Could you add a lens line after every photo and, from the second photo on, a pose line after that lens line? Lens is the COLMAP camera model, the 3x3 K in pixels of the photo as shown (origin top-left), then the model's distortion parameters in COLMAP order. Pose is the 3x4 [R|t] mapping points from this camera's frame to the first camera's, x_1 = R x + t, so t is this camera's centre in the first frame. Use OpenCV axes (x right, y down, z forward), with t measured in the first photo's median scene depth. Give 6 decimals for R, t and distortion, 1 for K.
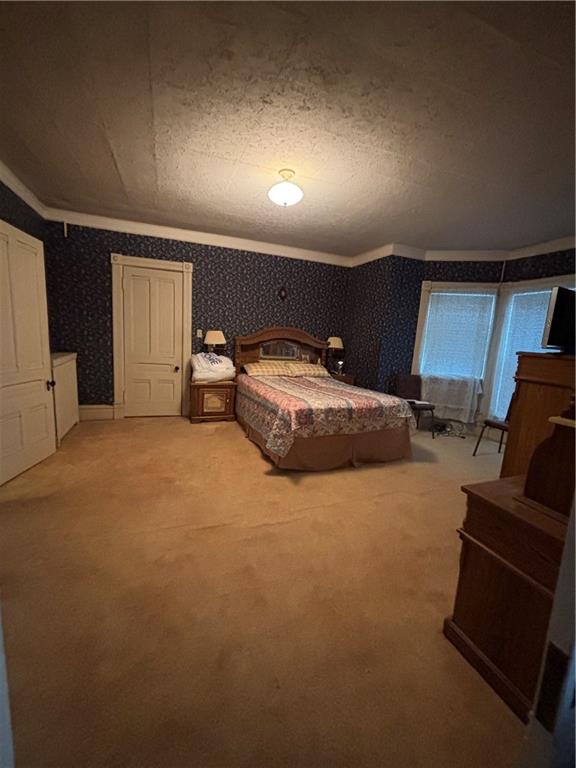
lens RADIAL K [[307.5, 0, 285.1], [0, 307.5, 384.9], [0, 0, 1]] dist [-0.001234, -0.000866]
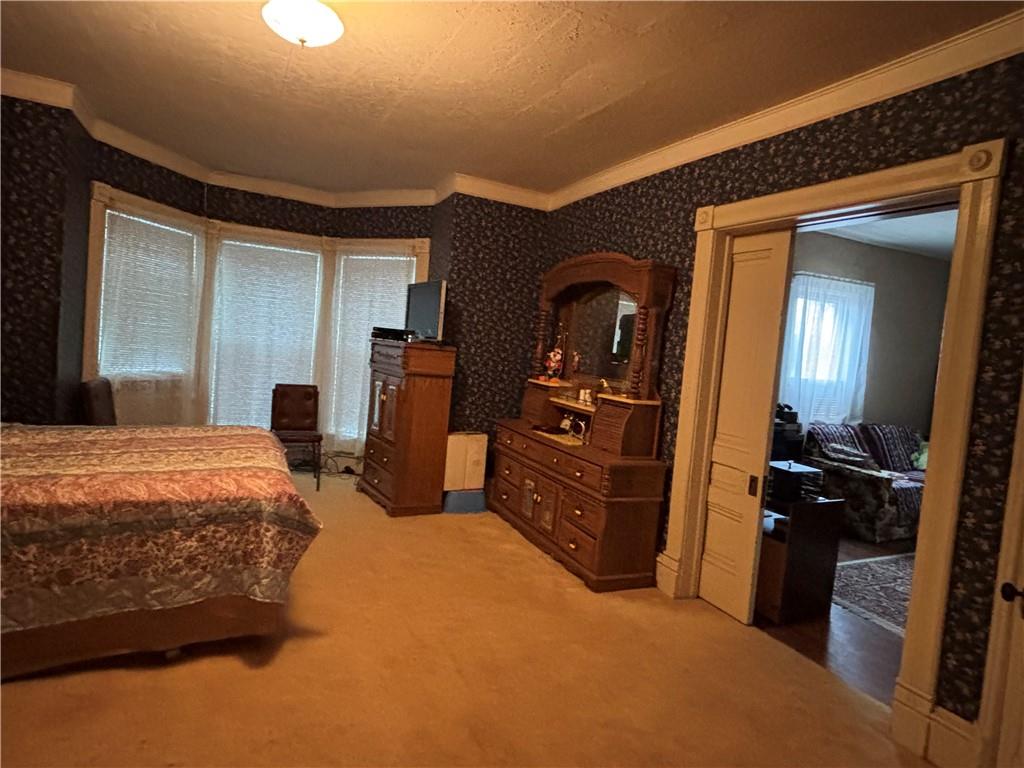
lens RADIAL K [[572.2, 0, 514.8], [0, 572.2, 382.1], [0, 0, 1]] dist [-0.011060, -0.001135]
pose [[-0.059843, -0.121794, 0.990750, -0.514166], [0.065355, 0.989921, 0.125640, -0.102771], [-0.996066, 0.072269, -0.051280, 0.441022]]
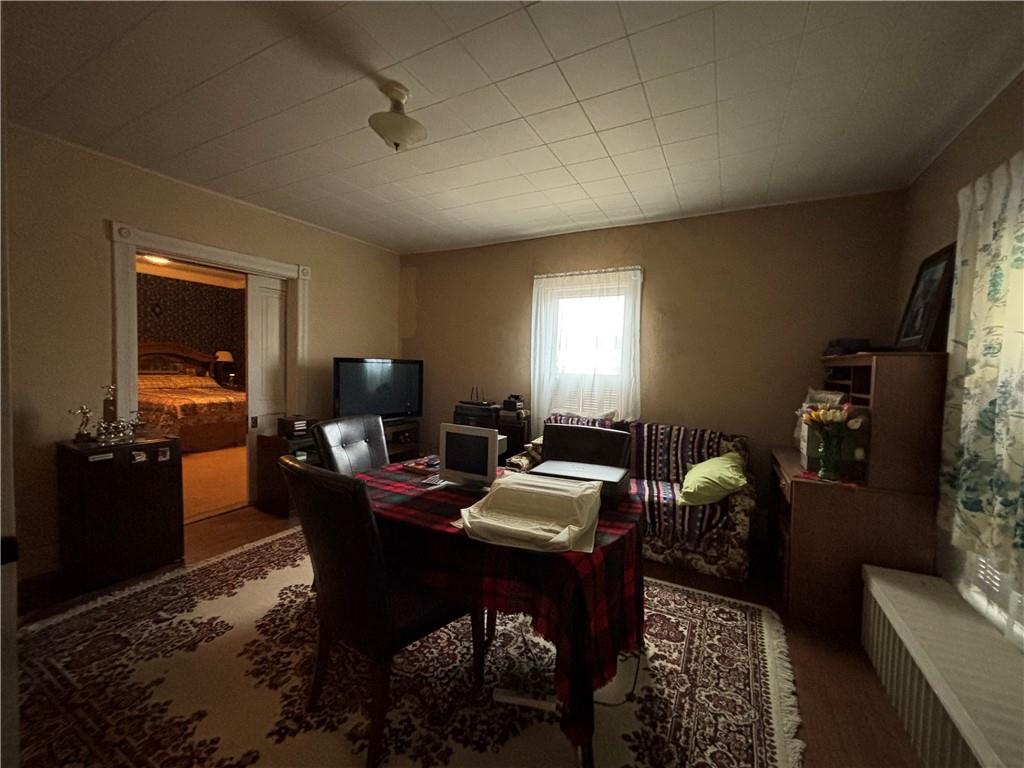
lens RADIAL K [[410.0, 0, 511.0], [0, 410.0, 386.1], [0, 0, 1]] dist [-0.001234, -0.000866]
pose [[0.756529, -0.064478, 0.650774, -0.021758], [0.104620, 0.994244, -0.023113, 0.124107], [-0.645537, 0.085570, 0.758920, -0.871755]]
